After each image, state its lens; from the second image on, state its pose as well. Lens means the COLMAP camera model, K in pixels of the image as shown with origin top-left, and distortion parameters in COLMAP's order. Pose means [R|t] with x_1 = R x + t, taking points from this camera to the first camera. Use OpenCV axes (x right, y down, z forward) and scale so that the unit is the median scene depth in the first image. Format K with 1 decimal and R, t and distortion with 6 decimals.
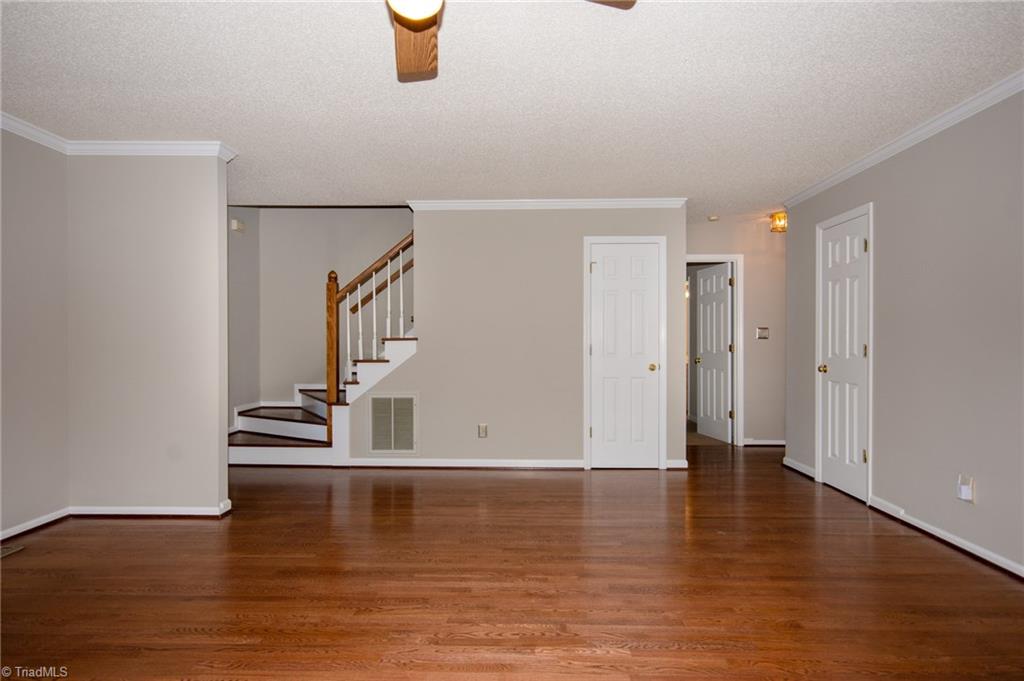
lens RADIAL K [[579.6, 0, 517.6], [0, 579.6, 340.8], [0, 0, 1]] dist [0.008266, 0.001343]
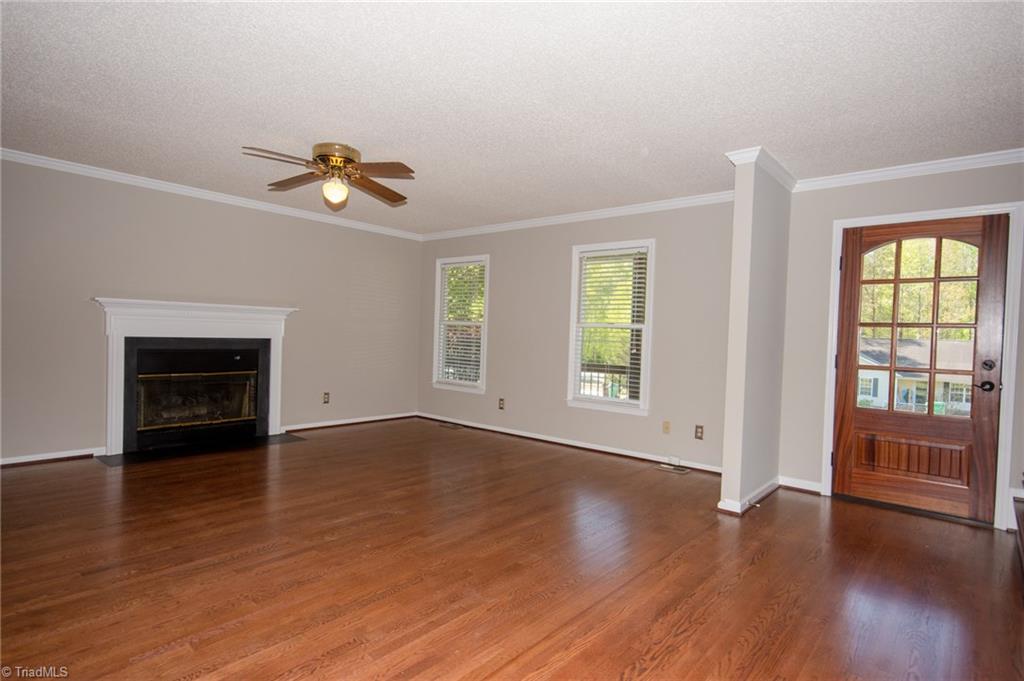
lens RADIAL K [[549.8, 0, 508.0], [0, 549.8, 342.5], [0, 0, 1]] dist [0.010935, 0.003382]
pose [[-0.643148, -0.004497, -0.765729, 0.353521], [-0.029481, 0.999387, 0.018892, -0.004136], [0.765174, 0.034725, -0.642886, 0.954720]]
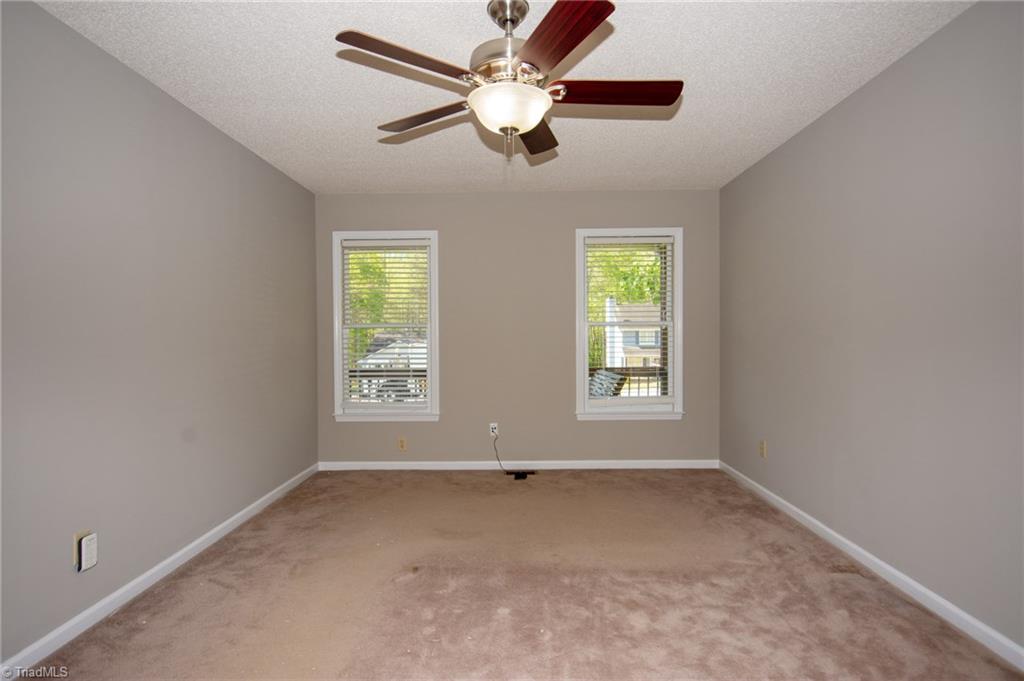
lens RADIAL K [[549.8, 0, 516.1], [0, 549.8, 344.9], [0, 0, 1]] dist [0.010935, 0.003382]
pose [[-0.006270, 0.019101, -0.999798, 0.351038], [0.003743, 0.999811, 0.019078, -0.004706], [0.999973, -0.003623, -0.006340, 0.257164]]
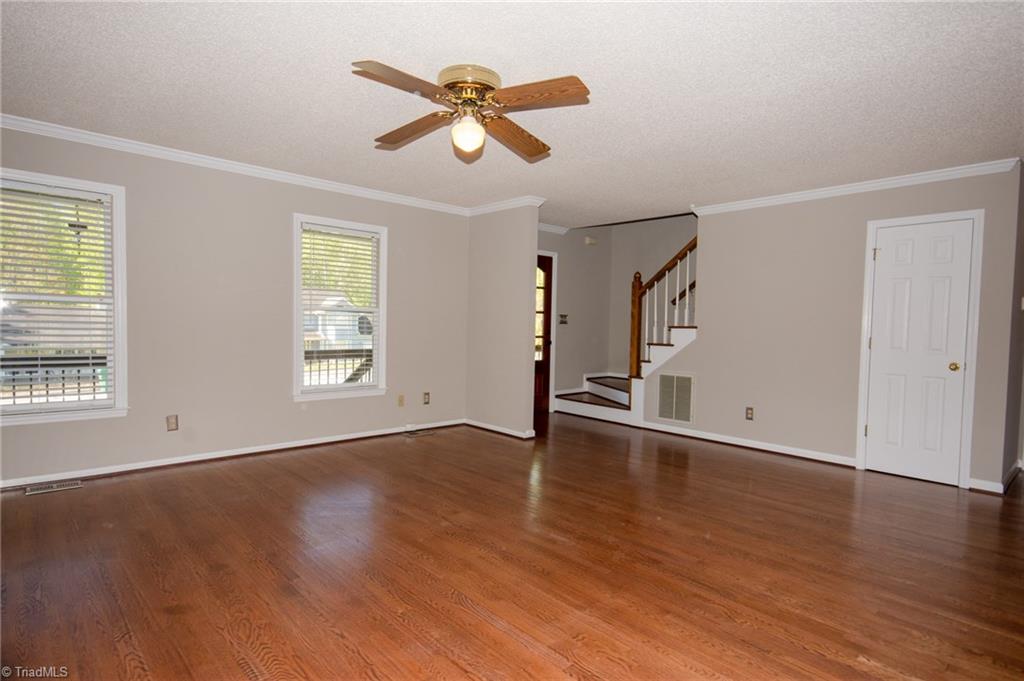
lens RADIAL K [[549.8, 0, 515.6], [0, 549.8, 344.1], [0, 0, 1]] dist [0.010935, 0.003382]
pose [[0.700485, 0.044497, -0.712279, 0.358598], [-0.023239, 0.998947, 0.039551, -0.004750], [0.713289, -0.011152, 0.700781, -0.028918]]
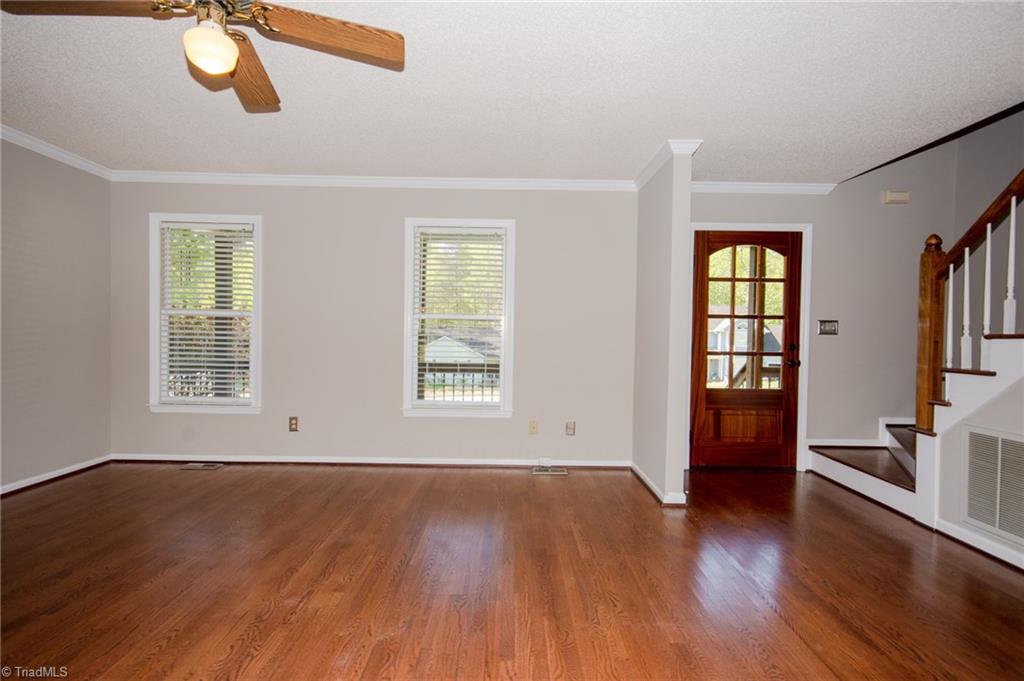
lens RADIAL K [[549.8, 0, 511.2], [0, 549.8, 342.7], [0, 0, 1]] dist [0.010935, 0.003382]
pose [[0.023762, 0.020858, -0.999500, 0.322055], [-0.015963, 0.999663, 0.020482, -0.000086], [0.999590, 0.015468, 0.024087, 0.499998]]
